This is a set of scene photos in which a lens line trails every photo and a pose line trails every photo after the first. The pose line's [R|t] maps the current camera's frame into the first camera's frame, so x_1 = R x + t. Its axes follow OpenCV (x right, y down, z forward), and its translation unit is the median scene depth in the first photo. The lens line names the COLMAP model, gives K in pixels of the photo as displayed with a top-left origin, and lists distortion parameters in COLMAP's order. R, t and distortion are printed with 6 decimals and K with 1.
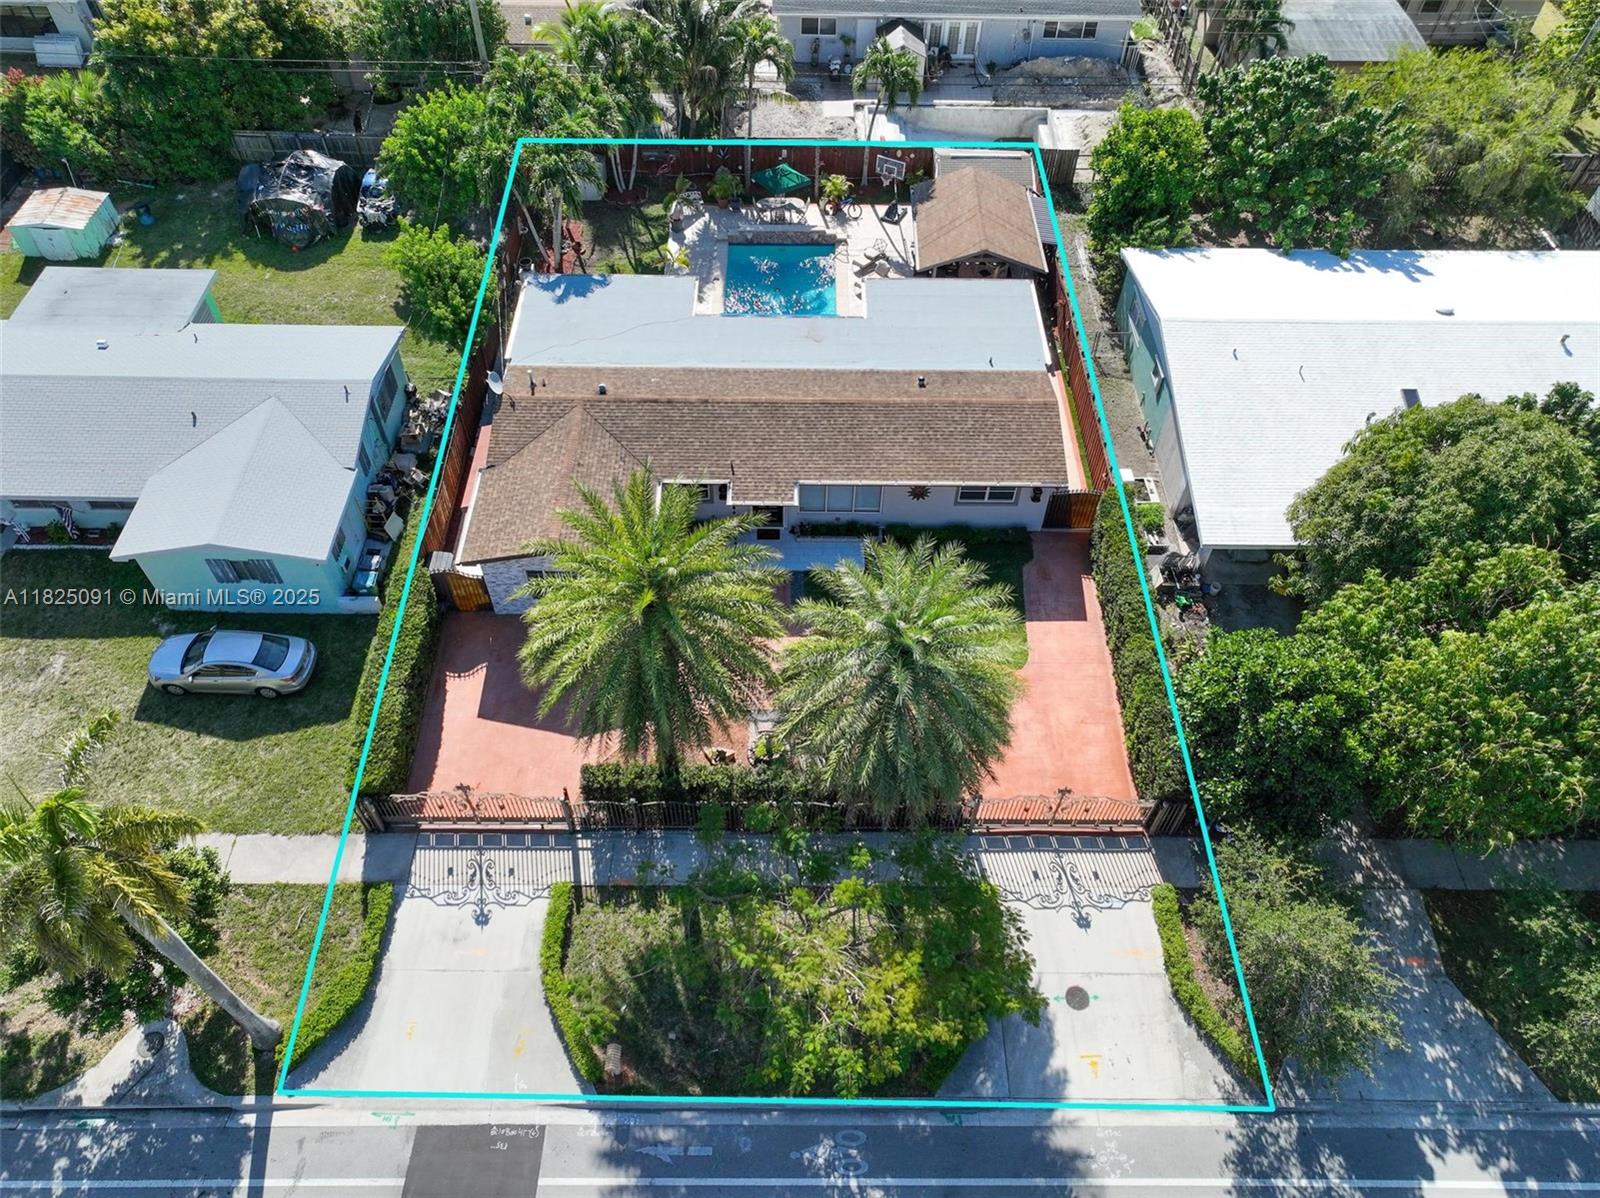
lens RADIAL K [[1122.8, 0, 800.0], [0, 1122.8, 599.0], [0, 0, 1]] dist [0.007759, 0.000811]
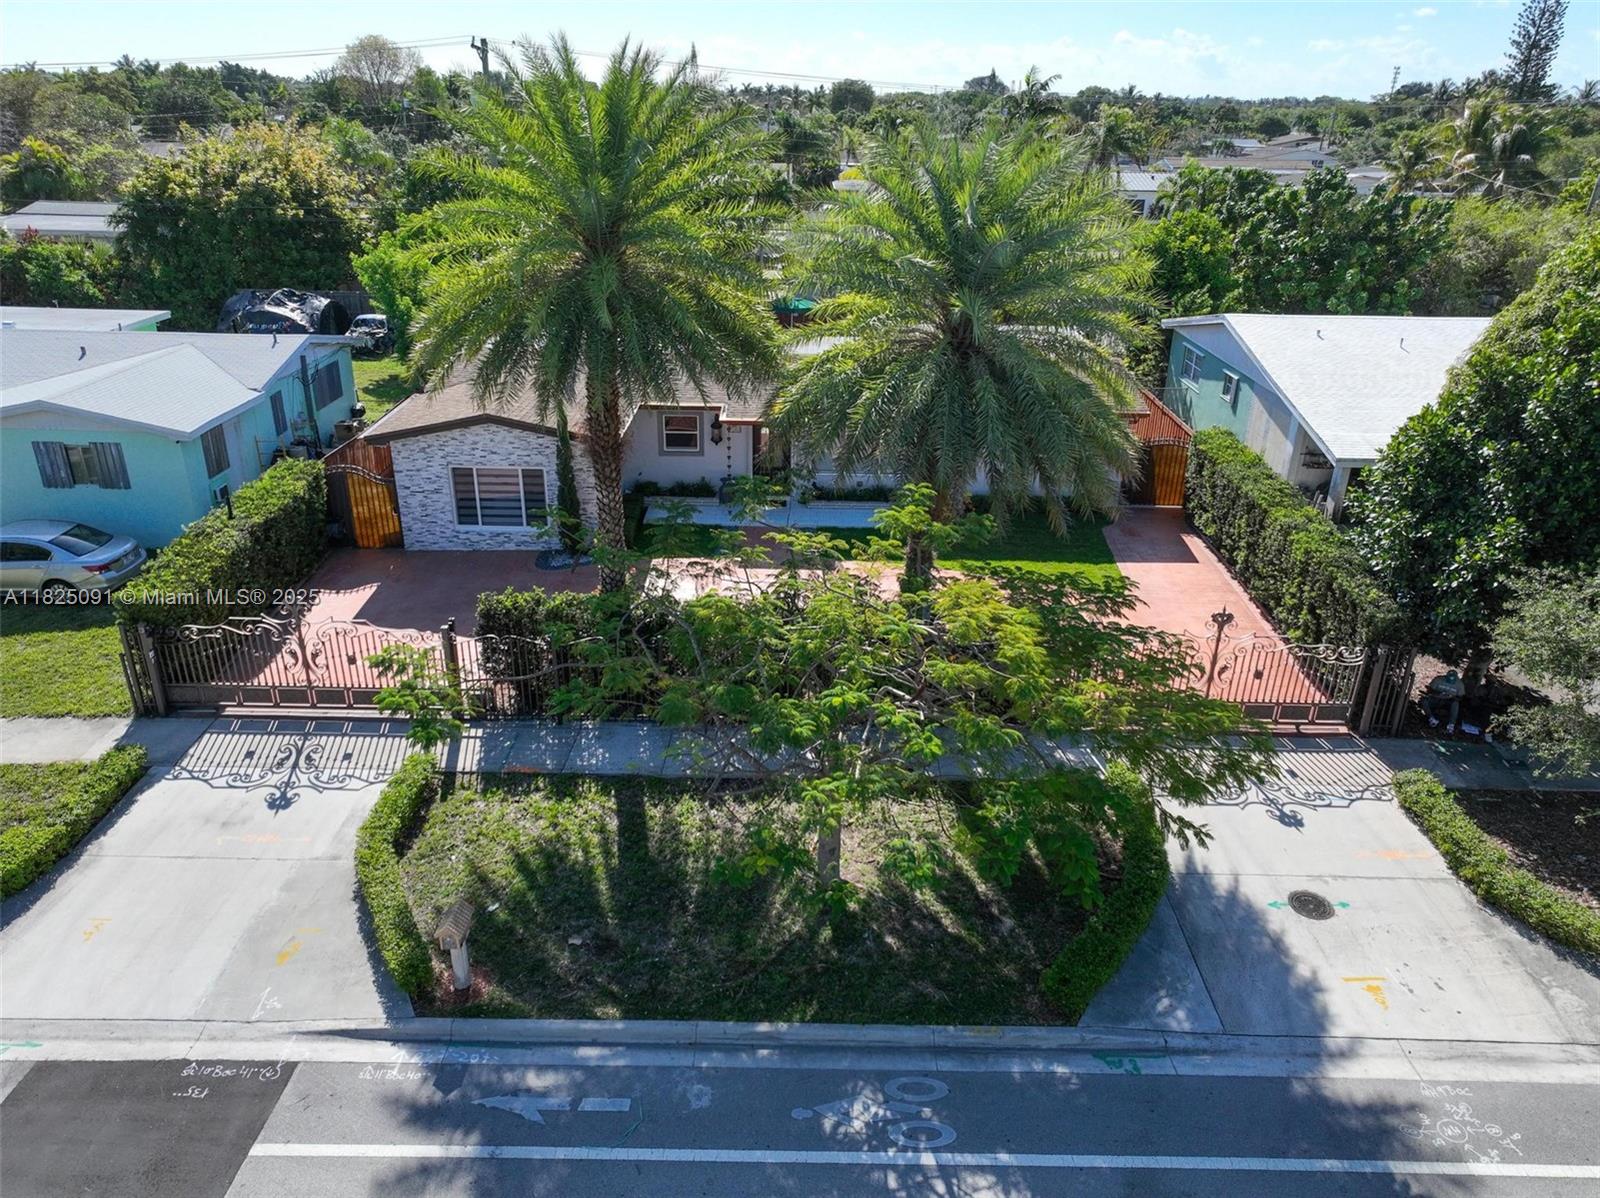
lens RADIAL K [[1122.4, 0, 804.7], [0, 1122.4, 600.2], [0, 0, 1]] dist [-0.010024, 0.029267]
pose [[0.999981, 0.000043, -0.006147, -0.000689], [-0.002825, 0.891345, -0.453316, 0.466238], [0.005460, 0.453325, 0.891329, 0.429333]]
